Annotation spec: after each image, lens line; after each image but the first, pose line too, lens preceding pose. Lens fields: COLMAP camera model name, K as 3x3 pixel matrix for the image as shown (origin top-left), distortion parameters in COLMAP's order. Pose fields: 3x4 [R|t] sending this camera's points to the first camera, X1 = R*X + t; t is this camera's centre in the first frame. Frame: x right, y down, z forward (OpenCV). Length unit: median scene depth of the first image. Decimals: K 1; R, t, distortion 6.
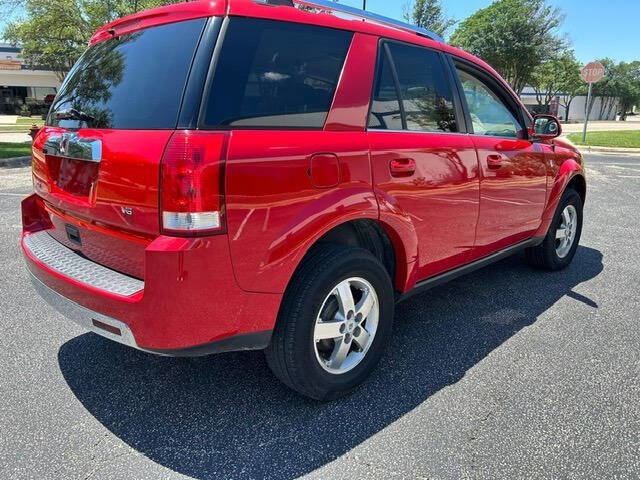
lens RADIAL K [[505.6, 0, 309.3], [0, 505.6, 236.9], [0, 0, 1]] dist [0.045887, -0.050555]
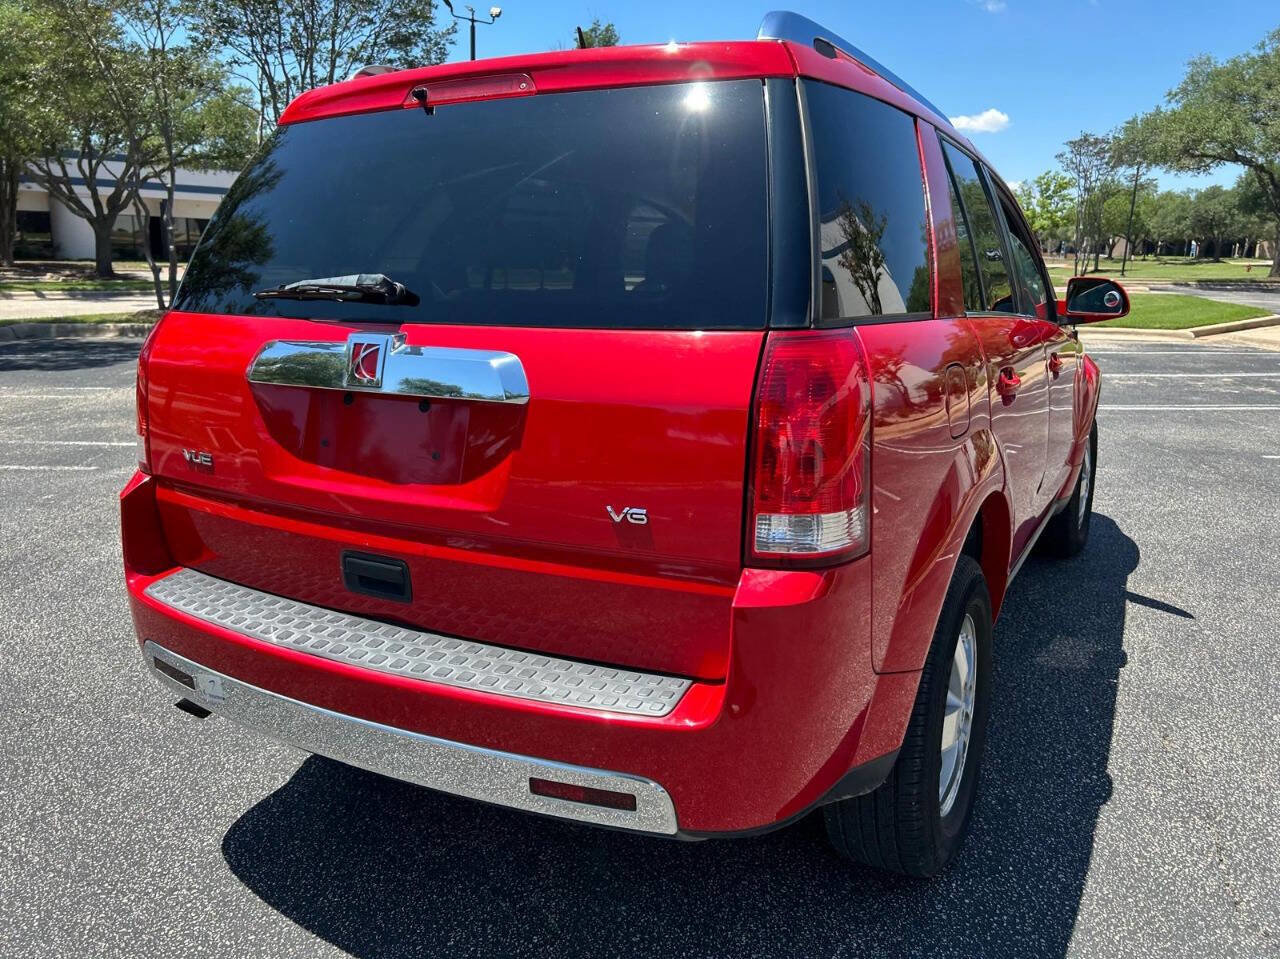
lens RADIAL K [[1011.2, 0, 641.4], [0, 1011.2, 483.6], [0, 0, 1]] dist [0.045887, -0.050555]
pose [[0.955747, -0.060600, 0.287880, -0.456984], [0.066169, 0.997762, -0.009645, -0.054550], [-0.286652, 0.028267, 0.957618, 0.134028]]
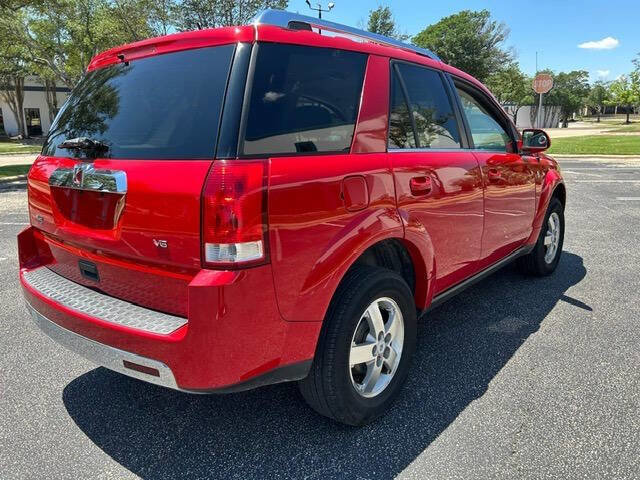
lens RADIAL K [[505.6, 0, 319.0], [0, 505.6, 235.9], [0, 0, 1]] dist [0.045887, -0.050555]
pose [[0.993994, -0.046369, 0.099124, -0.120870], [0.048978, 0.998510, -0.024049, -0.022992], [-0.097861, 0.028759, 0.994784, 0.016913]]
